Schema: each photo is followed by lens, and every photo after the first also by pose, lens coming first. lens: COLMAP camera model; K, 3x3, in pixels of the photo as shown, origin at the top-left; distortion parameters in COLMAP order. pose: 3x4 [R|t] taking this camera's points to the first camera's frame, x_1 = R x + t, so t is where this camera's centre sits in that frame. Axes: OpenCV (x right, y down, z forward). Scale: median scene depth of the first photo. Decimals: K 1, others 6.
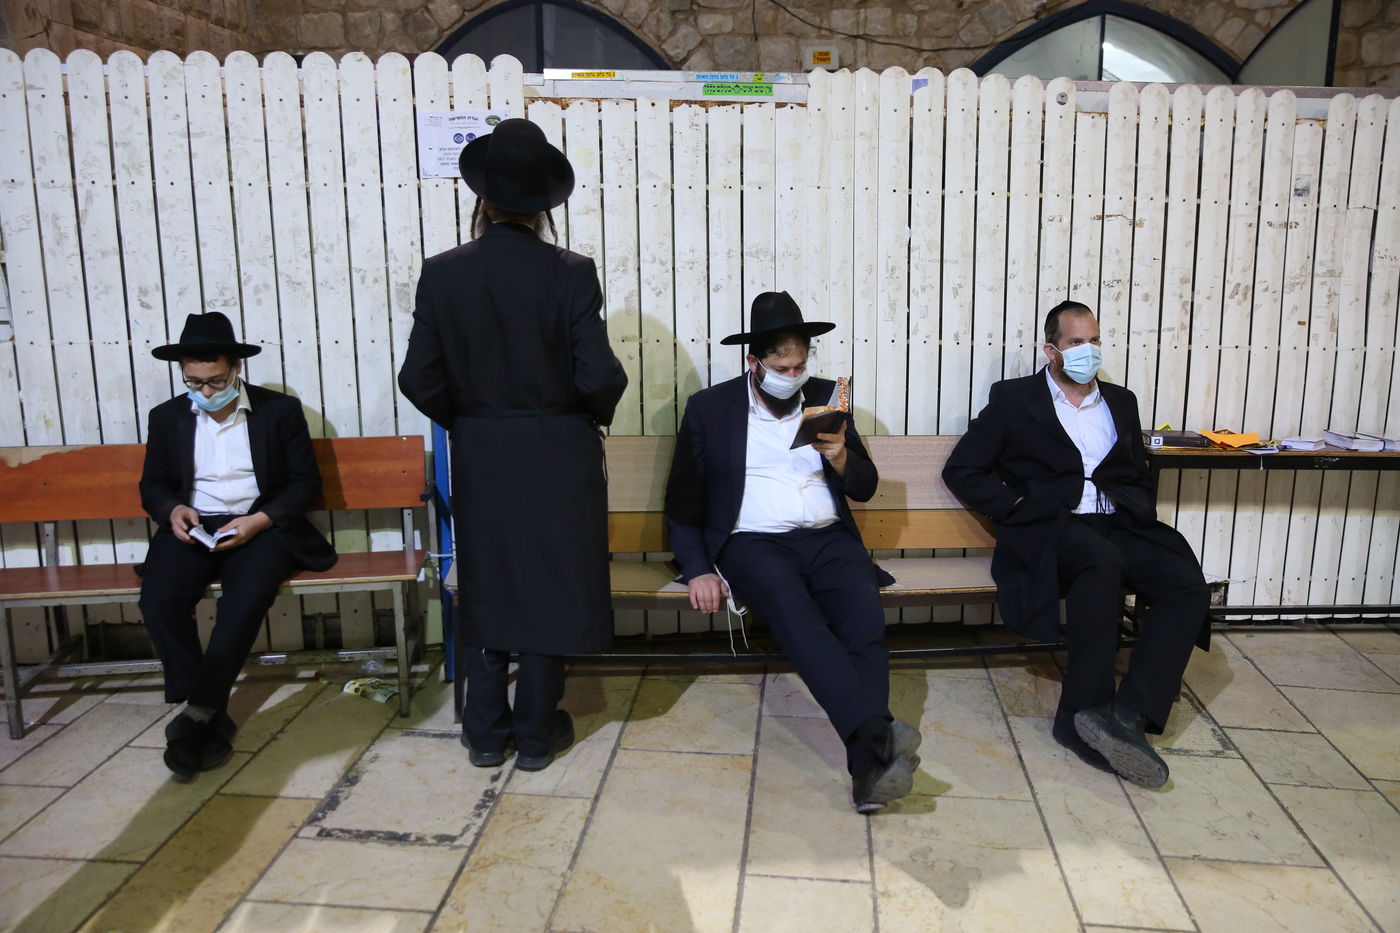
lens RADIAL K [[1202.8, 0, 699.2], [0, 1202.8, 460.0], [0, 0, 1]] dist [-0.020529, 0.037033]
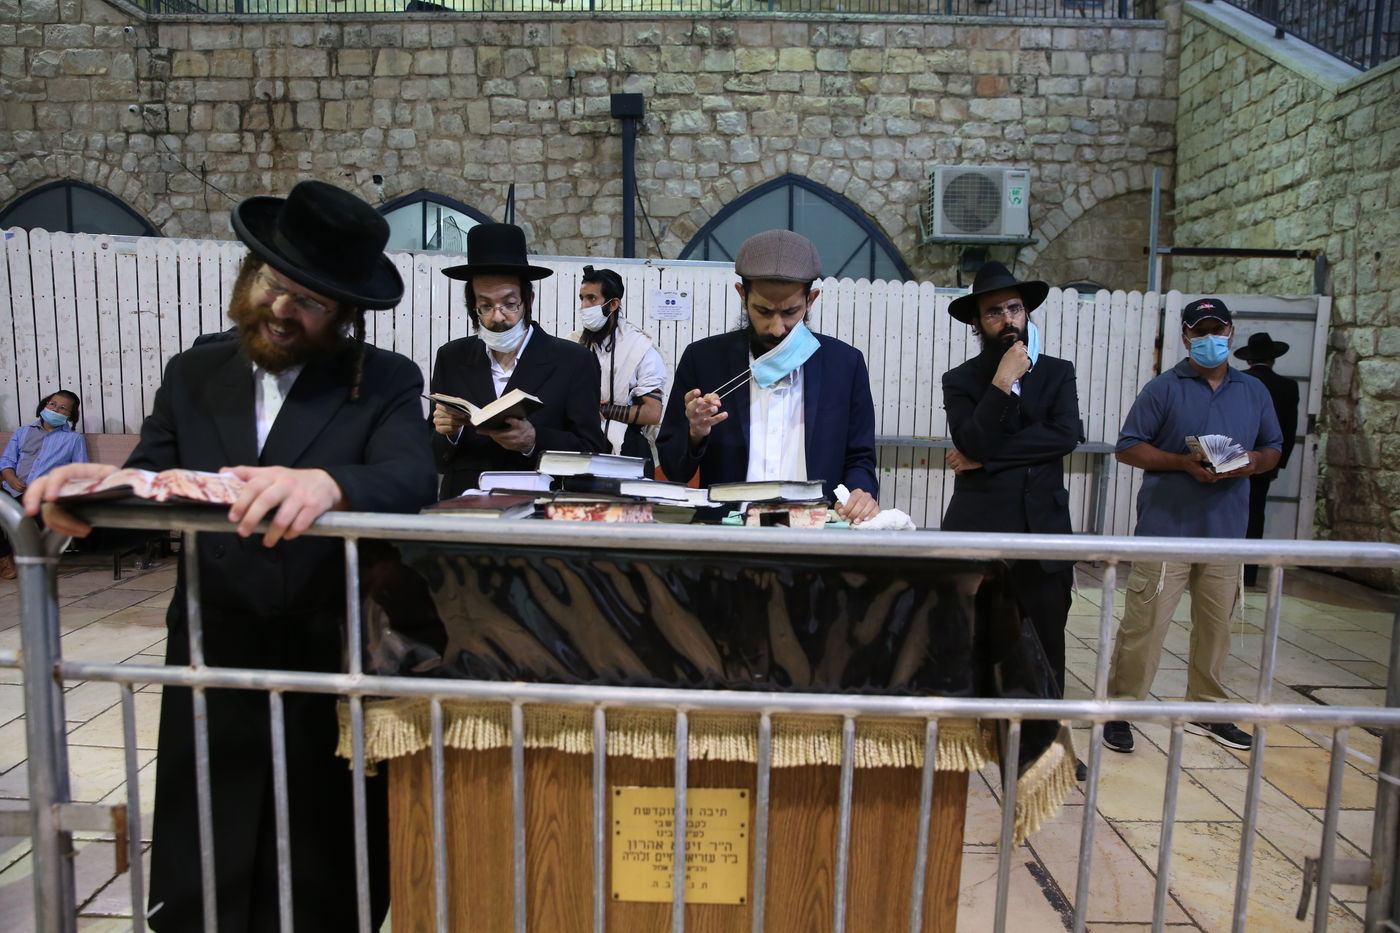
lens RADIAL K [[957.7, 0, 718.5], [0, 957.7, 466.1], [0, 0, 1]] dist [-0.110880, 0.071401]
pose [[0.991937, 0.004448, 0.126655, 0.577392], [0.005888, 0.996687, -0.081116, 0.078236], [-0.126596, 0.081208, 0.988625, -0.245270]]
